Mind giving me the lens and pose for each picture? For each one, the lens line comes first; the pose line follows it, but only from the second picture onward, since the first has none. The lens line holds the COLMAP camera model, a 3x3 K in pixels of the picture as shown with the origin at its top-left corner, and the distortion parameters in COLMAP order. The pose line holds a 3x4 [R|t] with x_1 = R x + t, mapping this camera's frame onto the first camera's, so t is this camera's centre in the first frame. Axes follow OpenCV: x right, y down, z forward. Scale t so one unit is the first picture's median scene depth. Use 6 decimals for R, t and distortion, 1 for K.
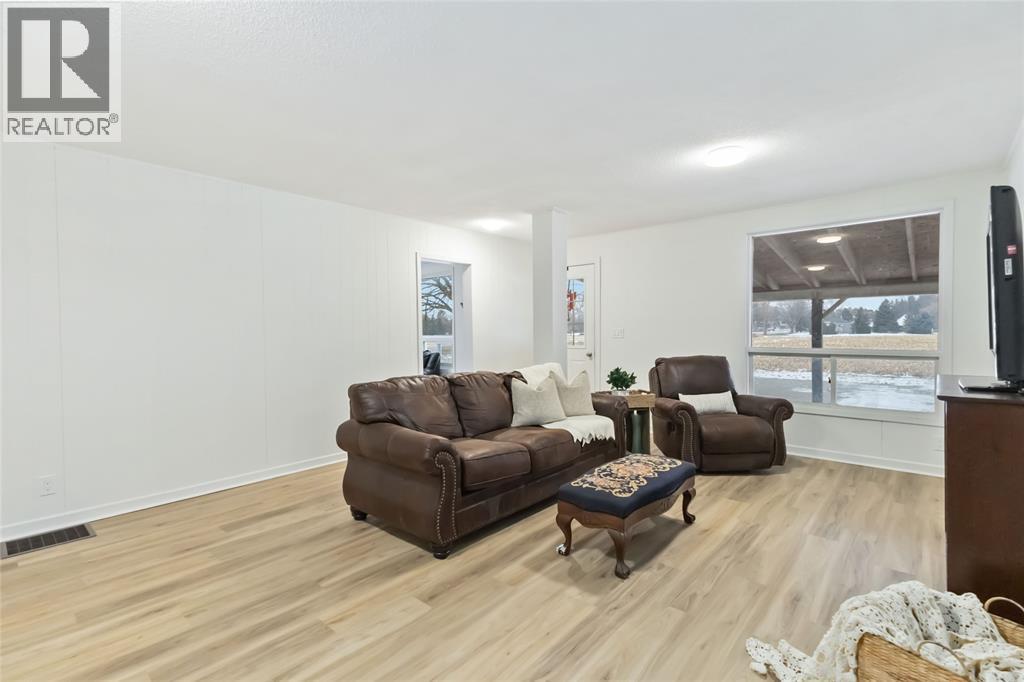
lens RADIAL K [[470.9, 0, 509.6], [0, 470.9, 336.6], [0, 0, 1]] dist [0.019608, -0.003696]
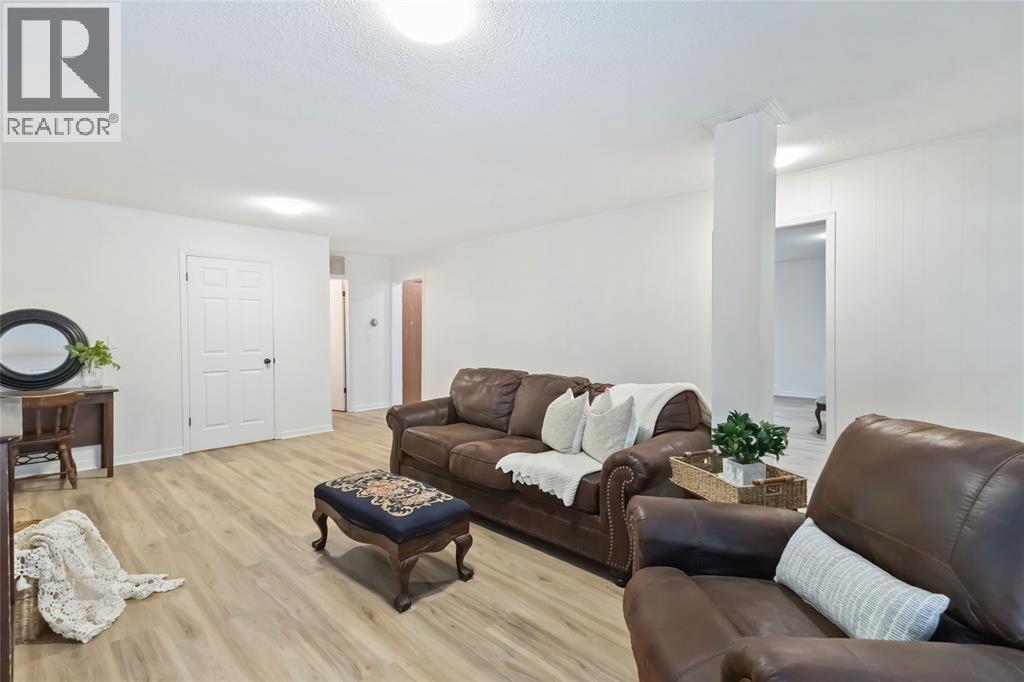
lens RADIAL K [[470.9, 0, 512.4], [0, 470.9, 341.9], [0, 0, 1]] dist [0.019608, -0.003696]
pose [[-0.050482, 0.024196, -0.998432, 1.195114], [0.002512, 0.999706, 0.024100, -0.015497], [0.998722, -0.001292, -0.050528, 1.355717]]
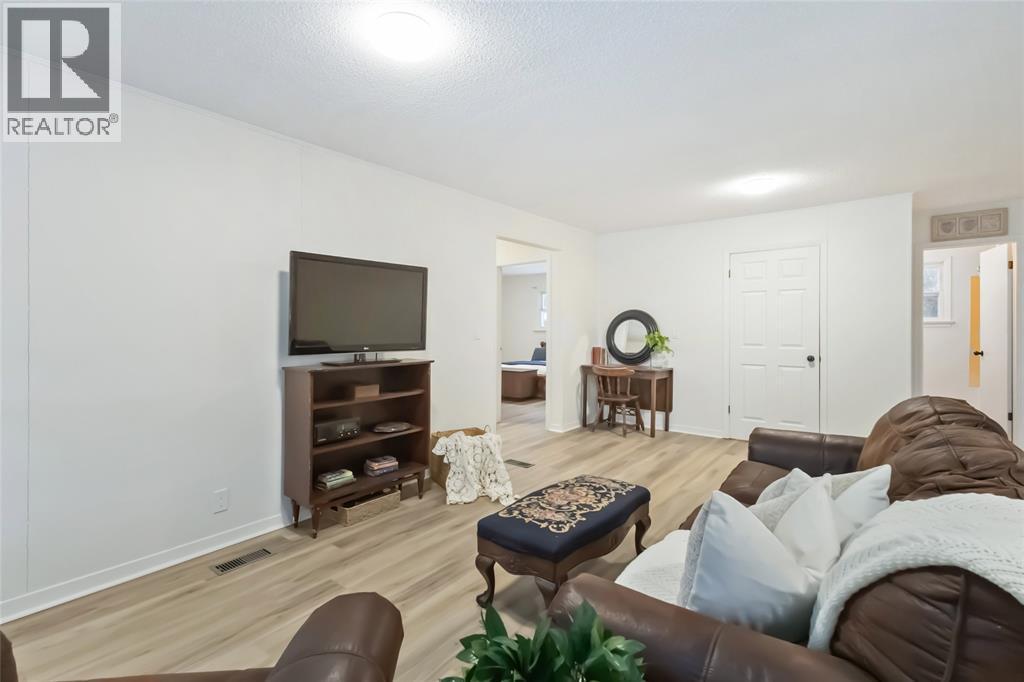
lens RADIAL K [[470.9, 0, 511.6], [0, 470.9, 334.4], [0, 0, 1]] dist [0.019608, -0.003696]
pose [[-0.998104, 0.006470, -0.061206, 0.433561], [0.005182, 0.999762, 0.021173, -0.021419], [0.061328, 0.020816, -0.997901, 1.916917]]
